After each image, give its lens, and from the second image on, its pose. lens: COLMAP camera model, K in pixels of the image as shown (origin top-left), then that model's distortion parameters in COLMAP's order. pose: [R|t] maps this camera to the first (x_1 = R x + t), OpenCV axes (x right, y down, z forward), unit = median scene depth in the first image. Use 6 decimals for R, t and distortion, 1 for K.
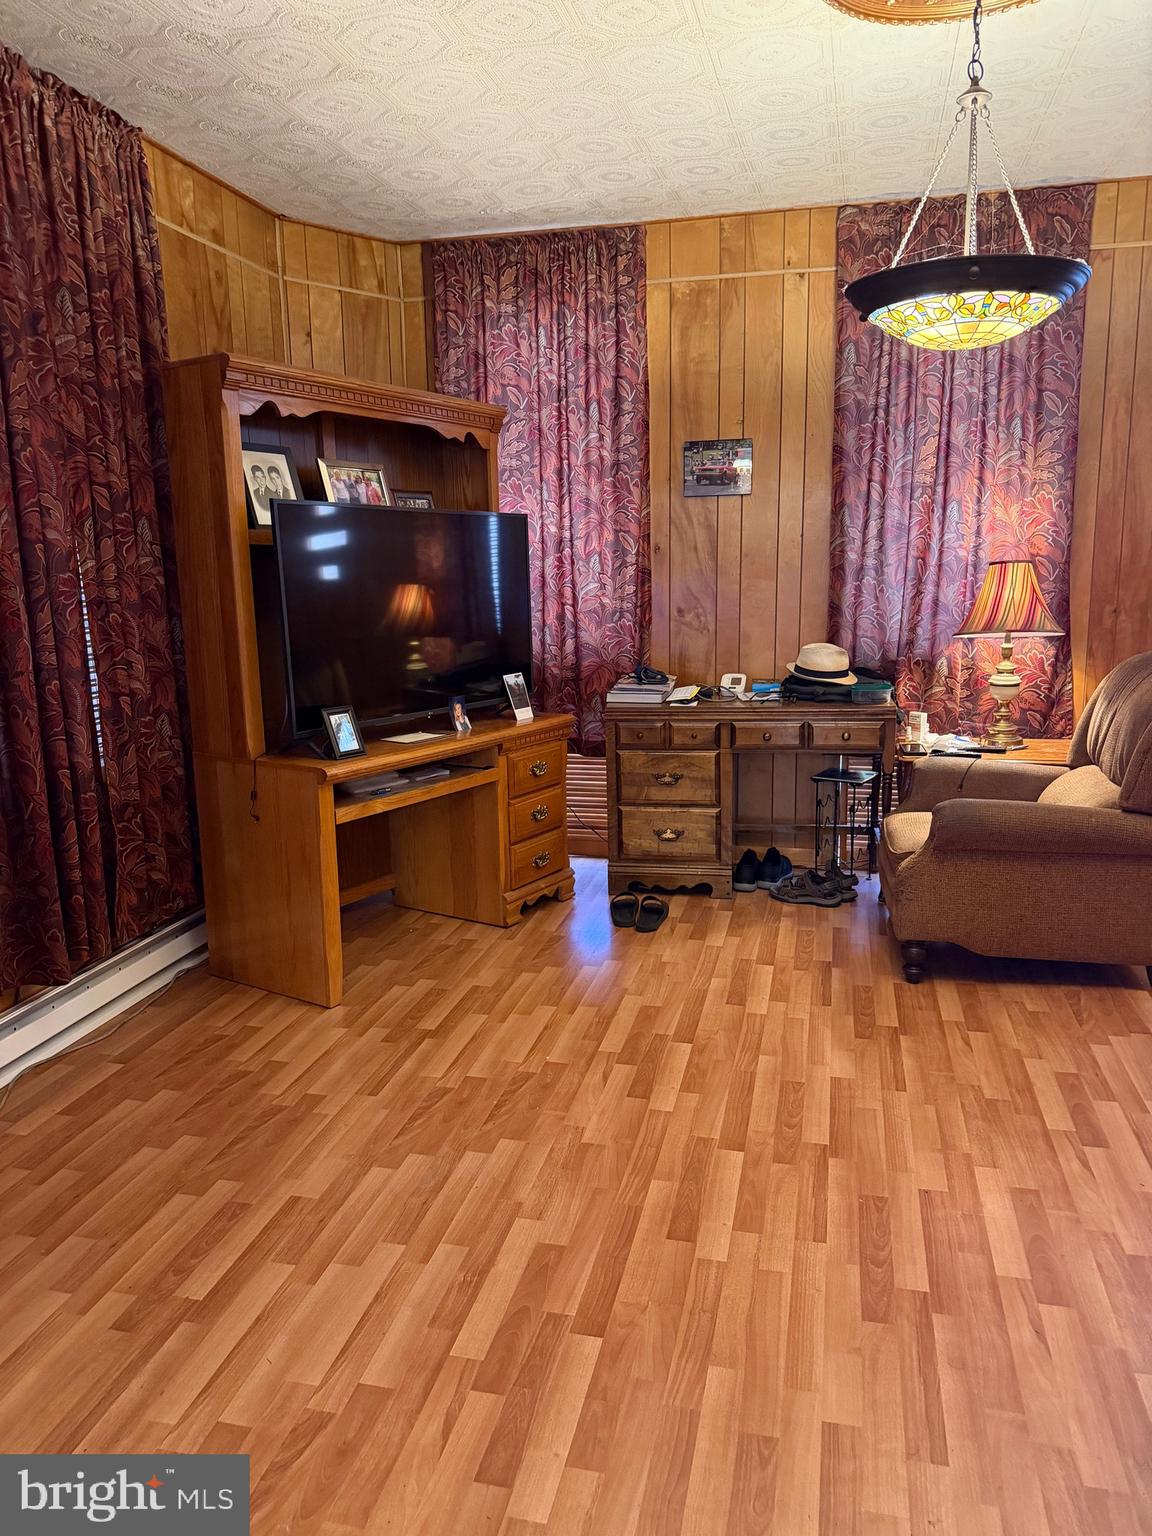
lens RADIAL K [[1091.0, 0, 575.4], [0, 1091.0, 767.4], [0, 0, 1]] dist [0.054693, -0.078592]
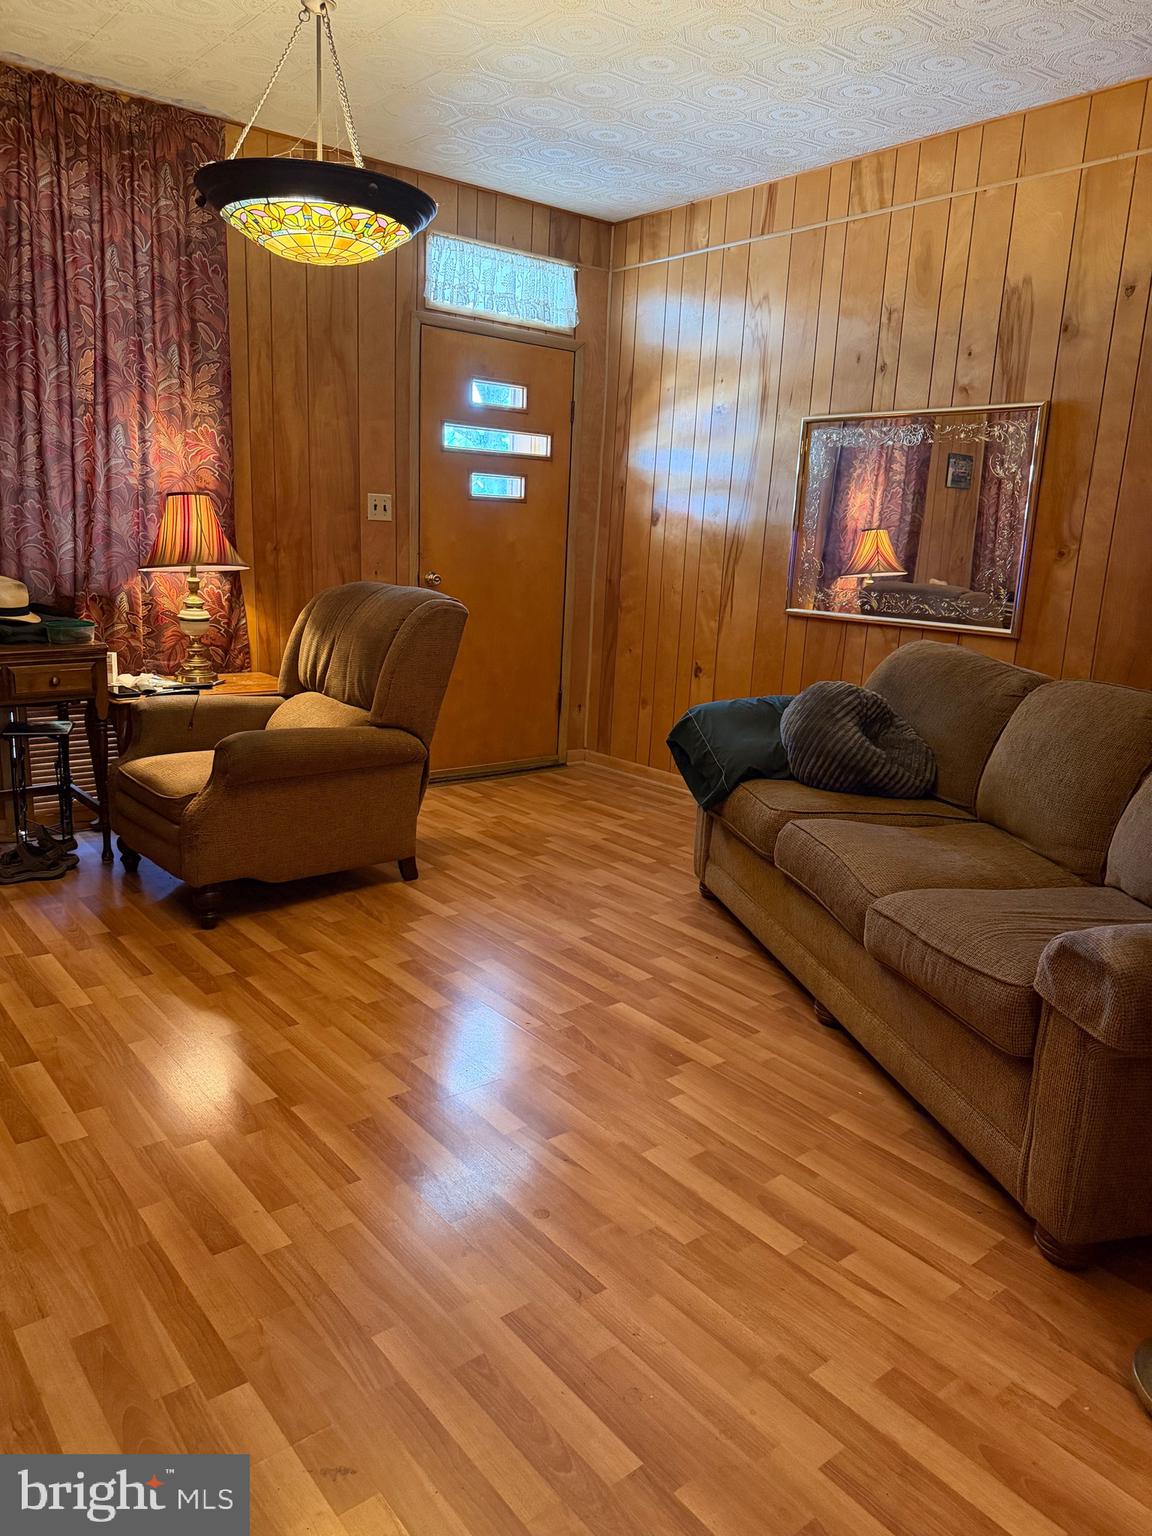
lens RADIAL K [[1091.0, 0, 578.9], [0, 1091.0, 766.2], [0, 0, 1]] dist [0.054693, -0.078592]
pose [[0.603168, -0.129586, 0.787017, -0.195672], [0.096587, 0.991319, 0.089202, 0.000607], [-0.791744, 0.022211, 0.610449, 0.127167]]
